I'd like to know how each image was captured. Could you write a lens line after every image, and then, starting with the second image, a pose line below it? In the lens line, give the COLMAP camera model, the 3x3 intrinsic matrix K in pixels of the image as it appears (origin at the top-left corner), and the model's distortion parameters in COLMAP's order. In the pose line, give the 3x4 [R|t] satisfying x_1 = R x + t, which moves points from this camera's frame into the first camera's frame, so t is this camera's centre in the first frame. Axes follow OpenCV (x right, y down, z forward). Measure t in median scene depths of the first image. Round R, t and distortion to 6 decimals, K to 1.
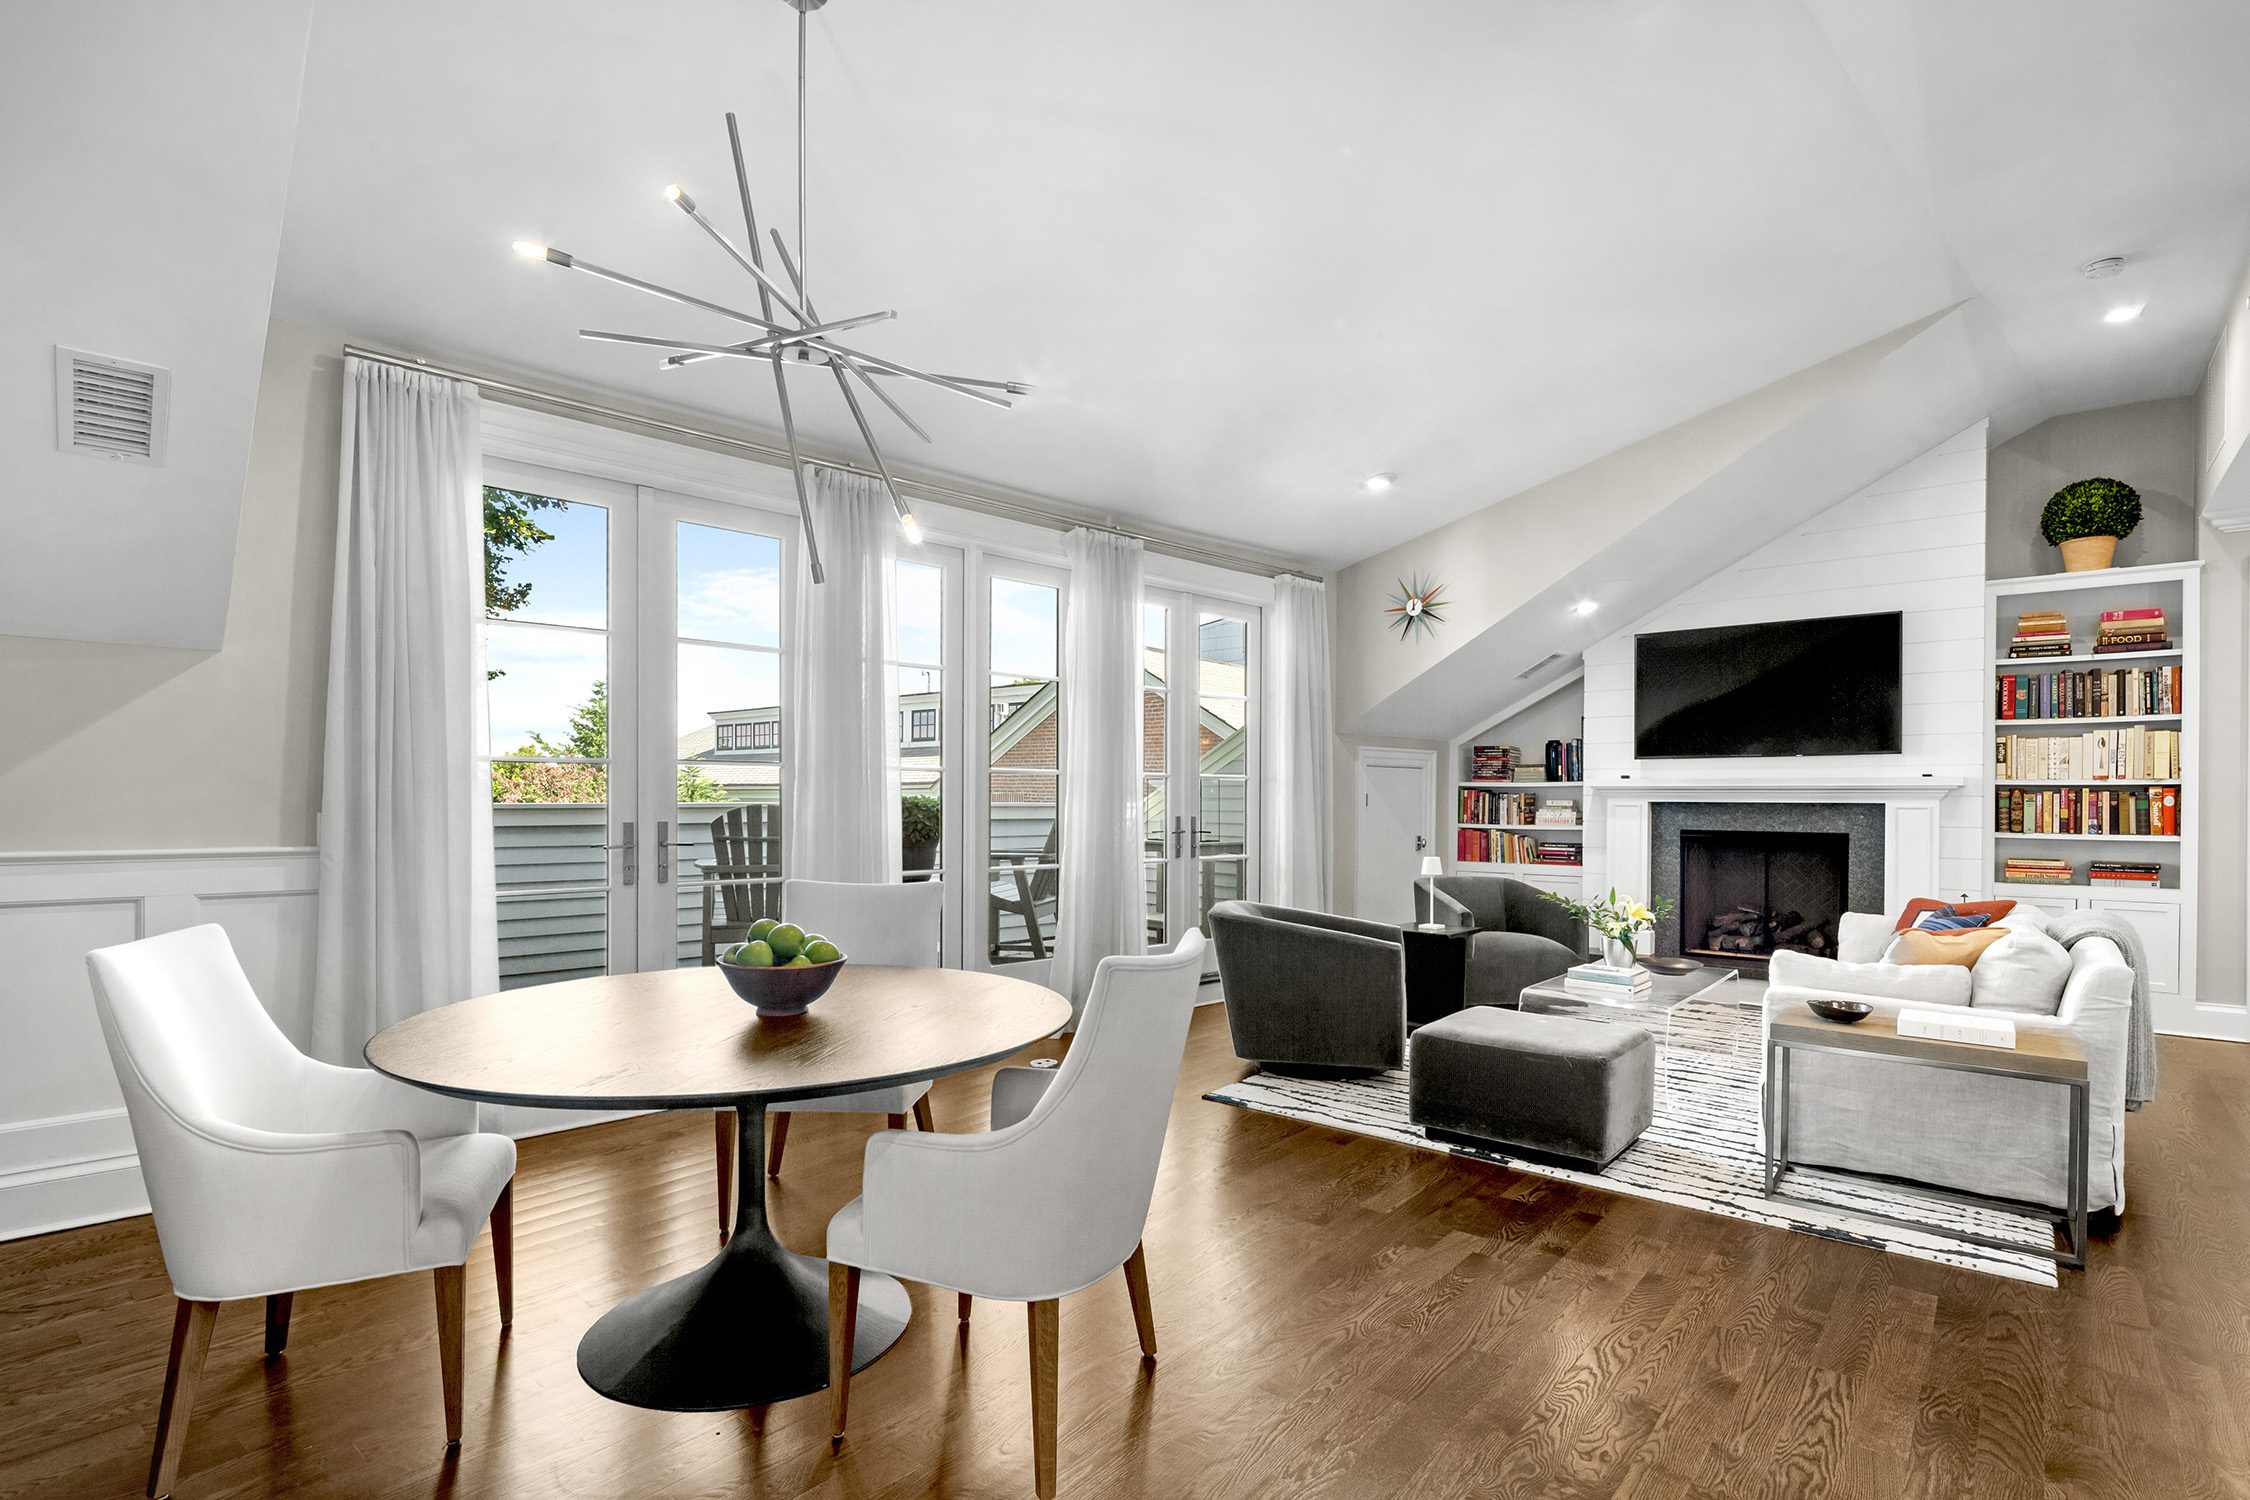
lens RADIAL K [[1105.9, 0, 1123.6], [0, 1105.9, 753.4], [0, 0, 1]] dist [0.000758, 0.000362]
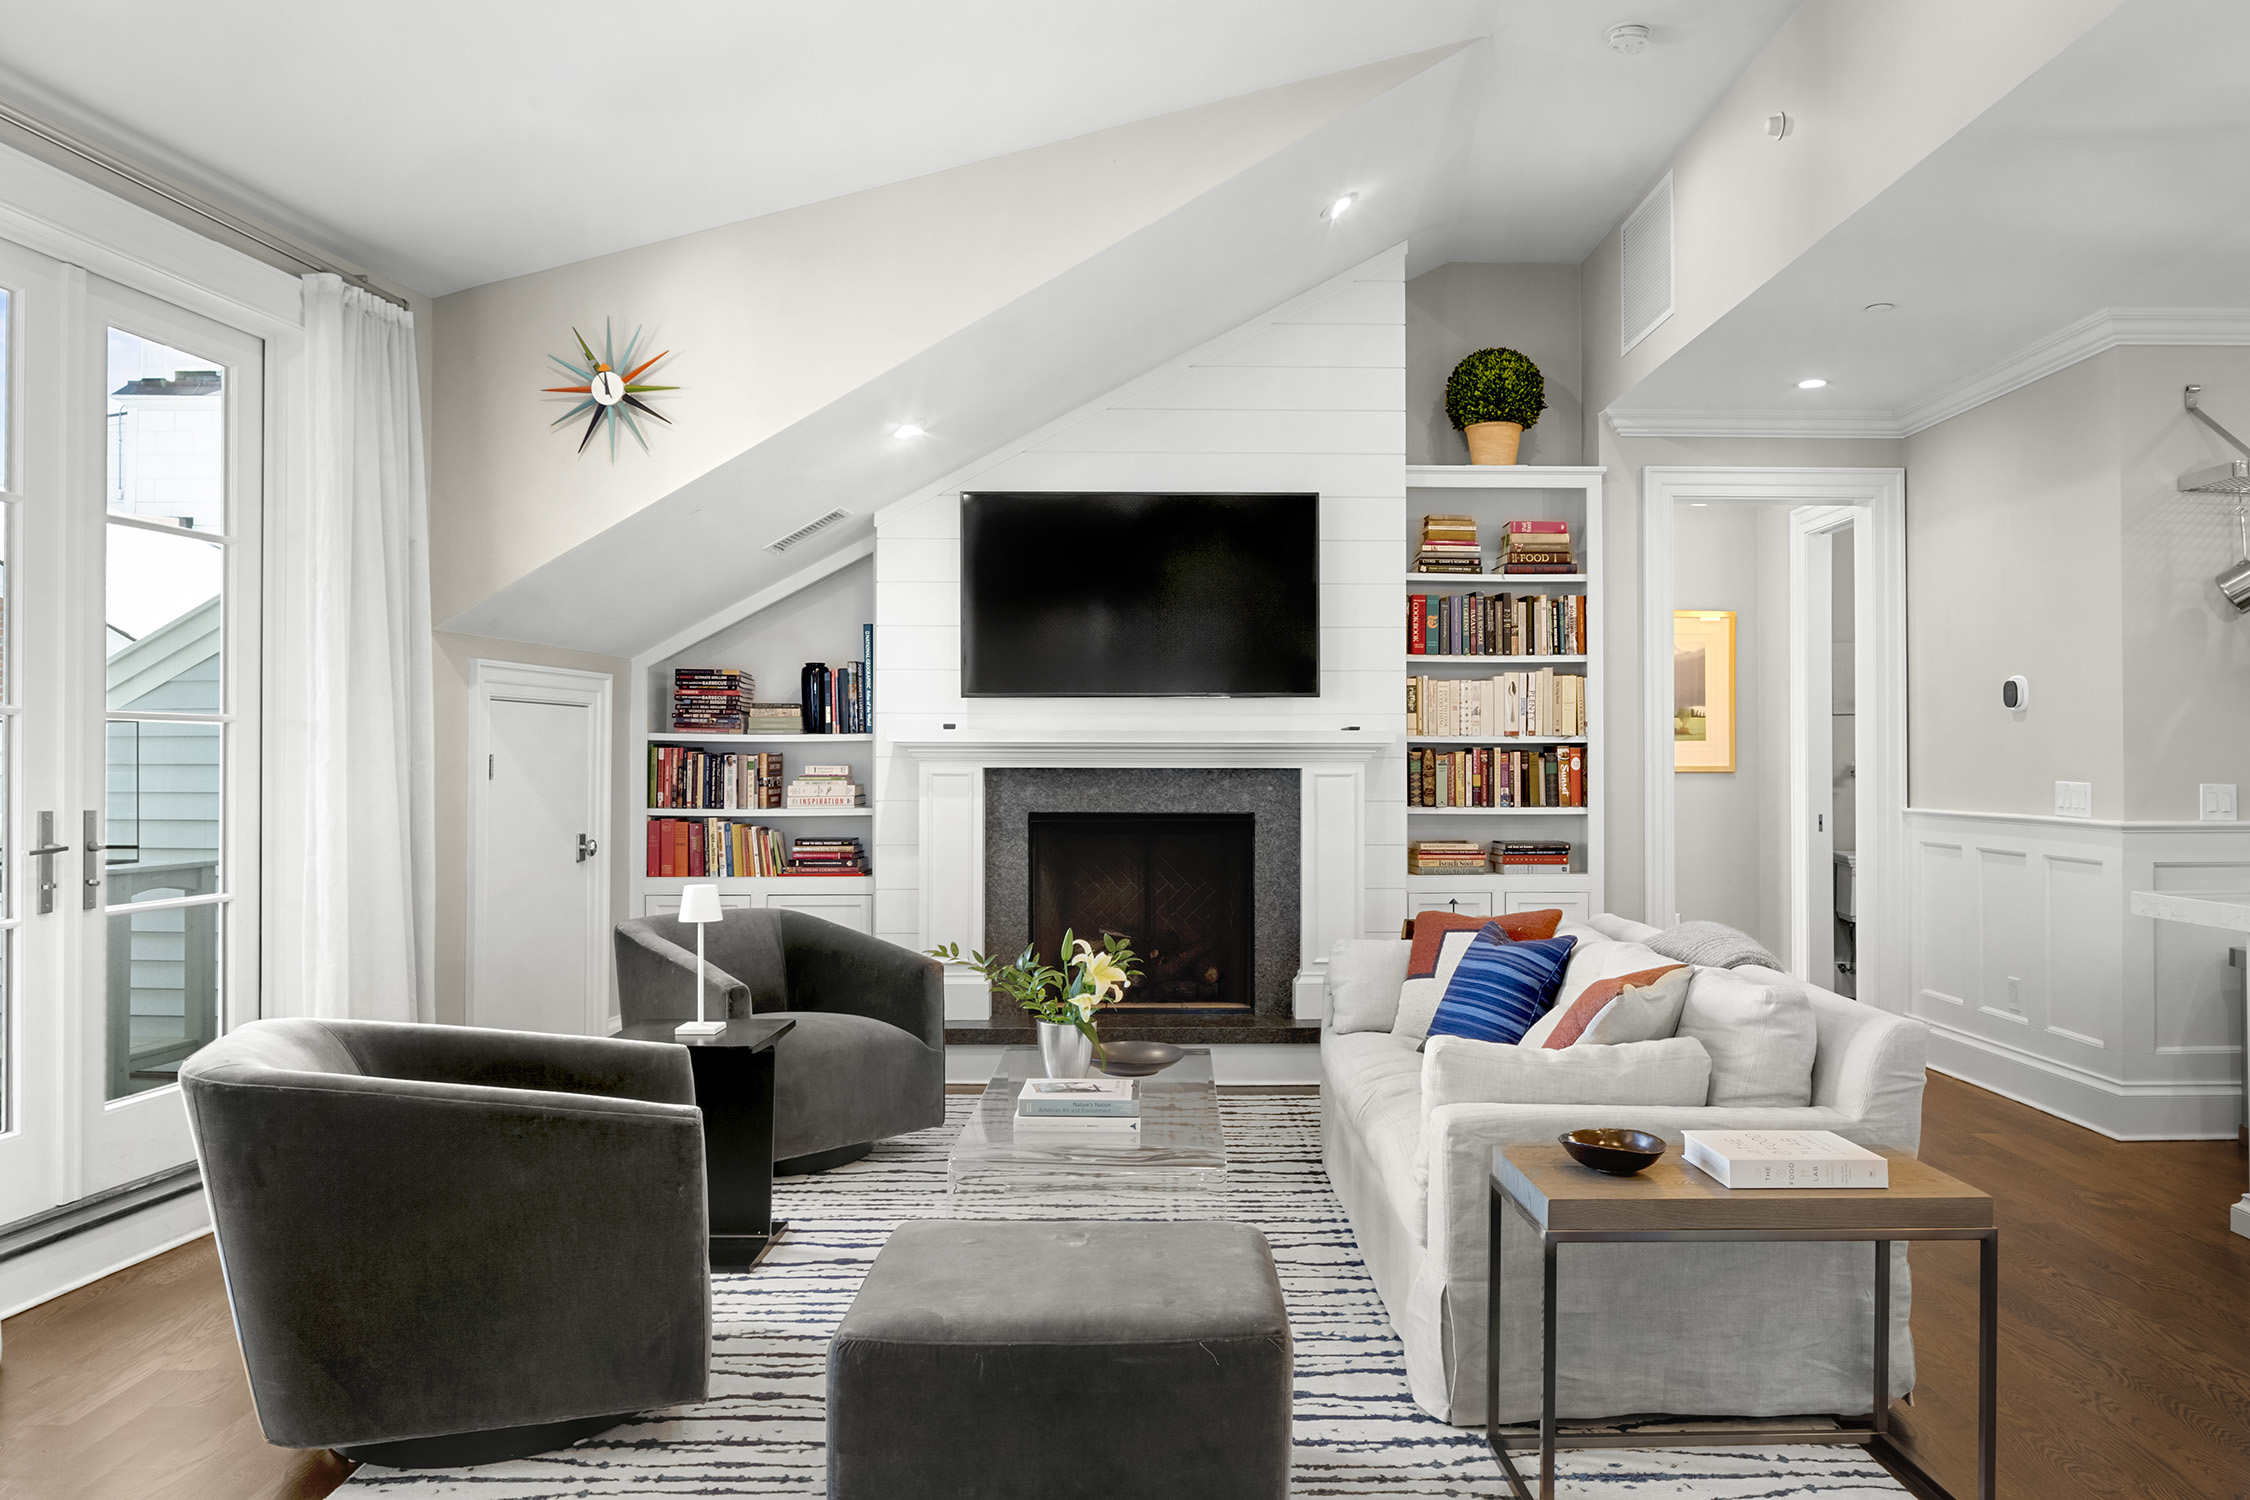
lens RADIAL K [[1531.0, 0, 1131.1], [0, 1531.0, 741.4], [0, 0, 1]] dist [-0.004700, -0.001488]
pose [[0.753397, 0.005073, 0.657547, -0.020445], [-0.024424, 0.999496, 0.020272, 0.011458], [-0.657112, -0.031333, 0.753141, 0.349825]]
